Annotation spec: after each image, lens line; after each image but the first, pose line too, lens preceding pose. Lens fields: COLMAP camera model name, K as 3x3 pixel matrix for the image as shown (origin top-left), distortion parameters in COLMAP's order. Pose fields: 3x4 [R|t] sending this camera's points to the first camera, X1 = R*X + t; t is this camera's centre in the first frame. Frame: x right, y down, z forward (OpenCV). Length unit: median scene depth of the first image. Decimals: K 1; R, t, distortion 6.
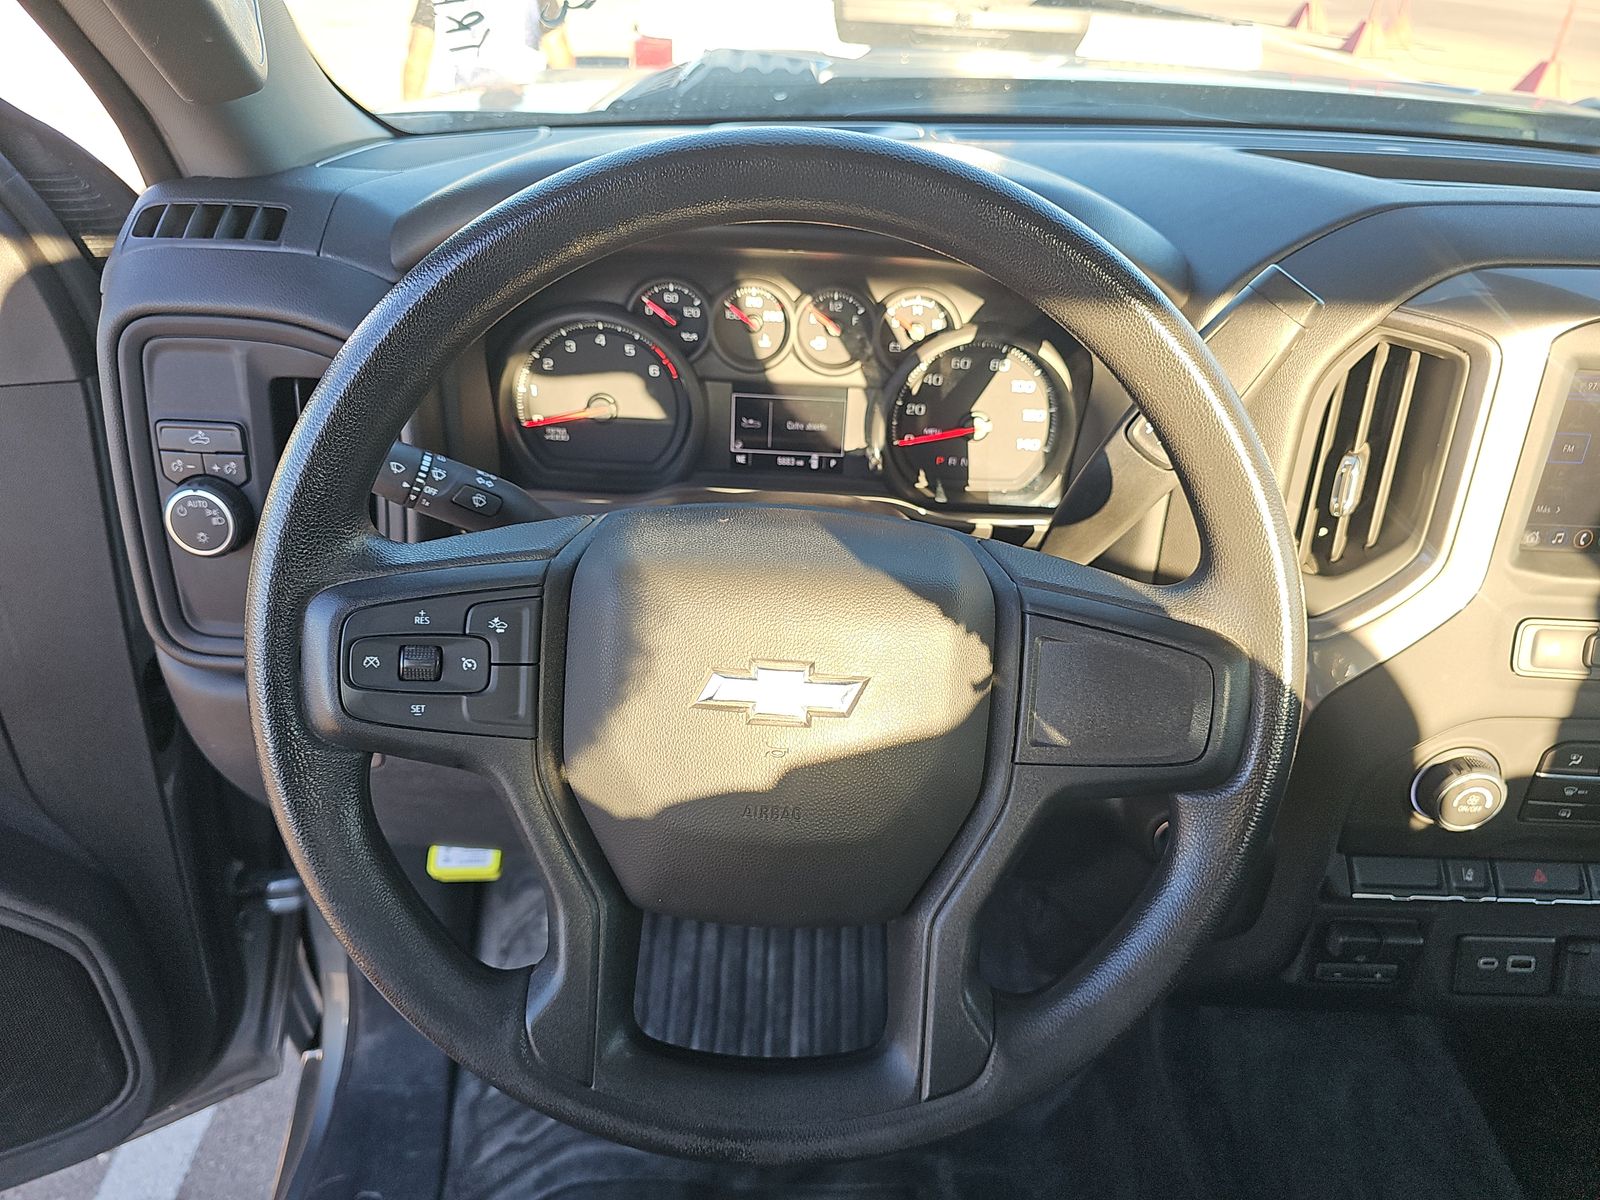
lens RADIAL K [[1037.2, 0, 800.0], [0, 1037.2, 600.0], [0, 0, 1]] dist [-0.000485, -0.002221]
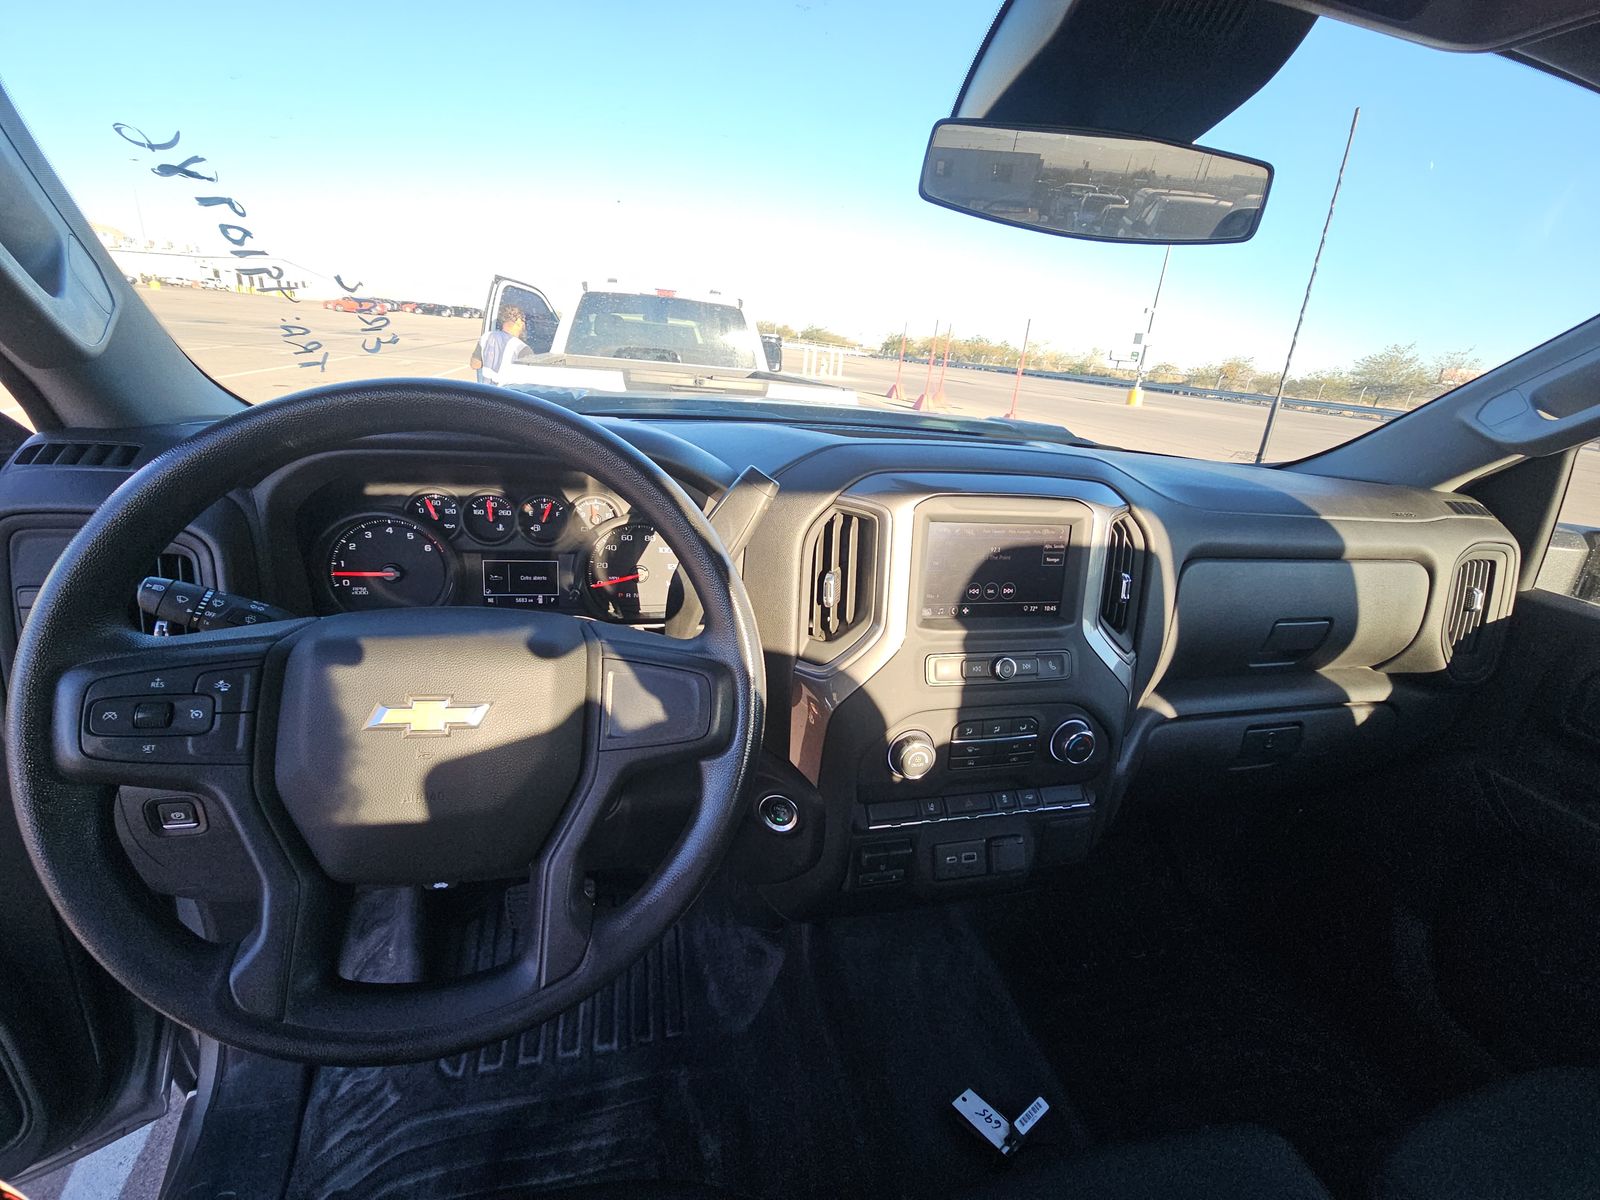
lens RADIAL K [[636.9, 0, 800.0], [0, 636.9, 600.0], [0, 0, 1]] dist [0.014522, -0.009055]
pose [[0.973487, -0.054017, 0.222275, 0.221837], [0.094948, 0.979474, -0.177810, 0.099339], [-0.208108, 0.194200, 0.958633, -0.055948]]
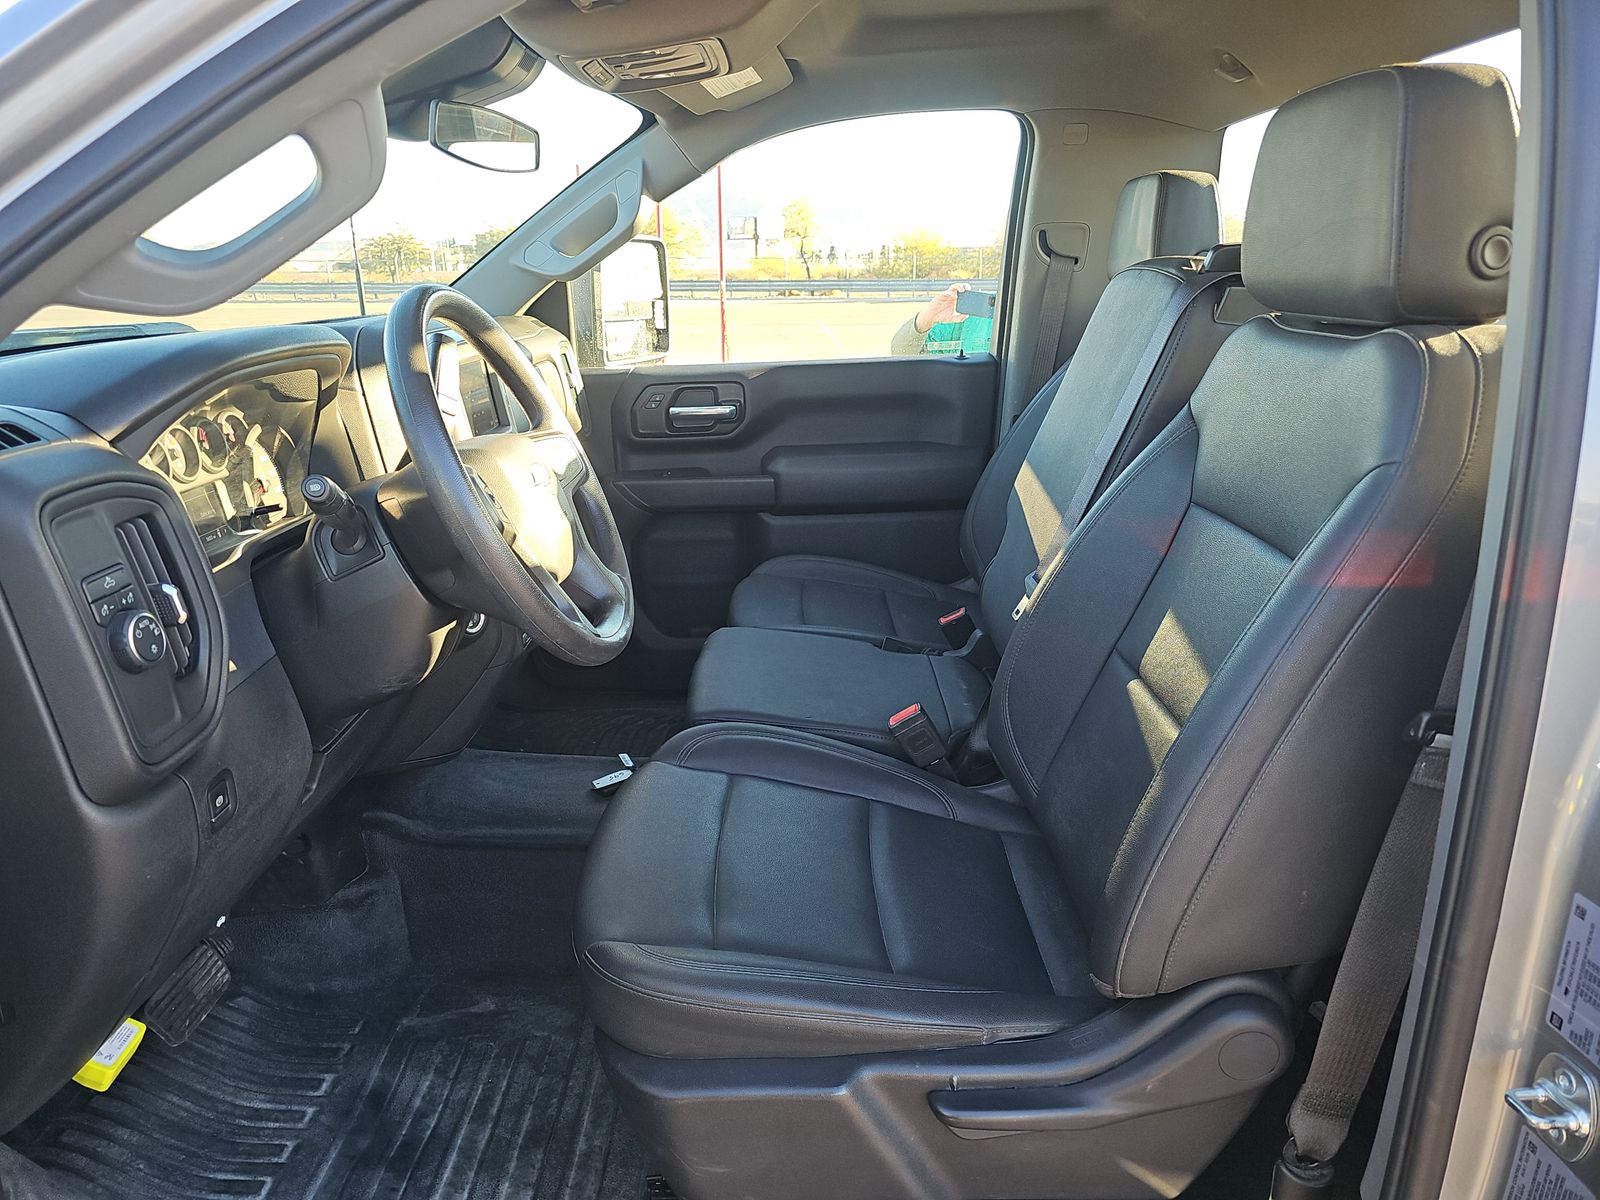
lens RADIAL K [[1037.2, 0, 800.0], [0, 1037.2, 600.0], [0, 0, 1]] dist [-0.000485, -0.002221]
pose [[0.001530, -0.347414, 0.937711, -1.711055], [0.533944, 0.793137, 0.292979, -0.053356], [-0.845518, 0.500237, 0.186713, 0.045566]]
